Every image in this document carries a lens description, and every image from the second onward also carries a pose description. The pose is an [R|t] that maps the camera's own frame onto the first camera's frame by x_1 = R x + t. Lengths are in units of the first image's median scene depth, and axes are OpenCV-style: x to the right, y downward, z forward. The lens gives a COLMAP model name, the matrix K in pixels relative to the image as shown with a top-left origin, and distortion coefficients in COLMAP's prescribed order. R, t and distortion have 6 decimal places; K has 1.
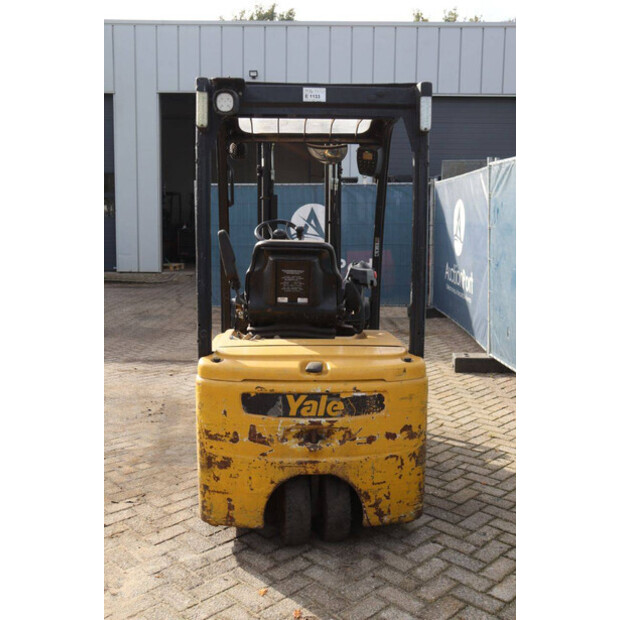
lens RADIAL K [[680.6, 0, 310.8], [0, 680.6, 307.1], [0, 0, 1]] dist [-0.035090, 0.000000]
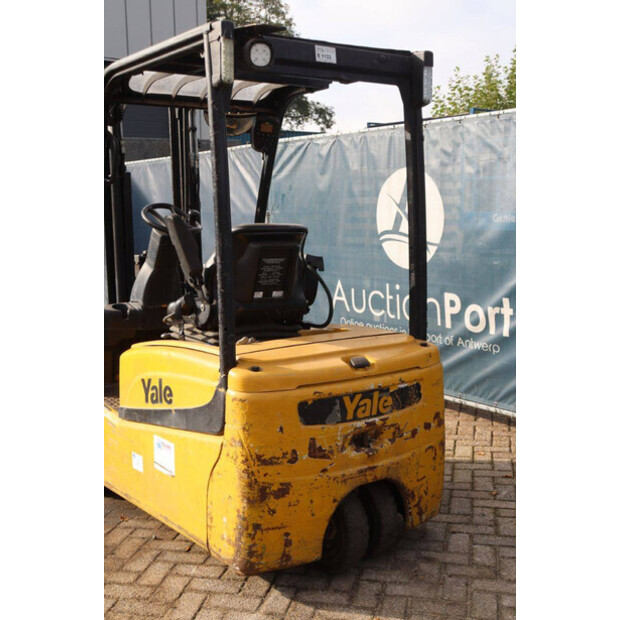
lens RADIAL K [[824.9, 0, 310.5], [0, 824.9, 309.4], [0, 0, 1]] dist [0.039184, 0.000000]
pose [[0.829534, -0.082650, 0.552306, -0.633739], [0.090154, 0.995835, 0.013616, -0.001115], [-0.551131, 0.038498, 0.833530, 0.131019]]
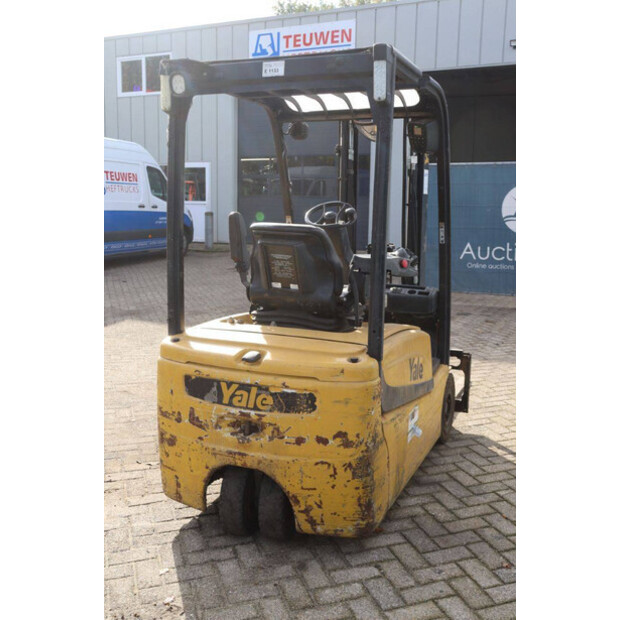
lens RADIAL K [[680.6, 0, 313.2], [0, 680.6, 310.5], [0, 0, 1]] dist [-0.035090, 0.000000]
pose [[0.898338, 0.076055, -0.432672, 0.489300], [-0.061507, 0.996974, 0.047544, -0.027468], [0.434978, -0.016099, 0.900297, 0.174450]]
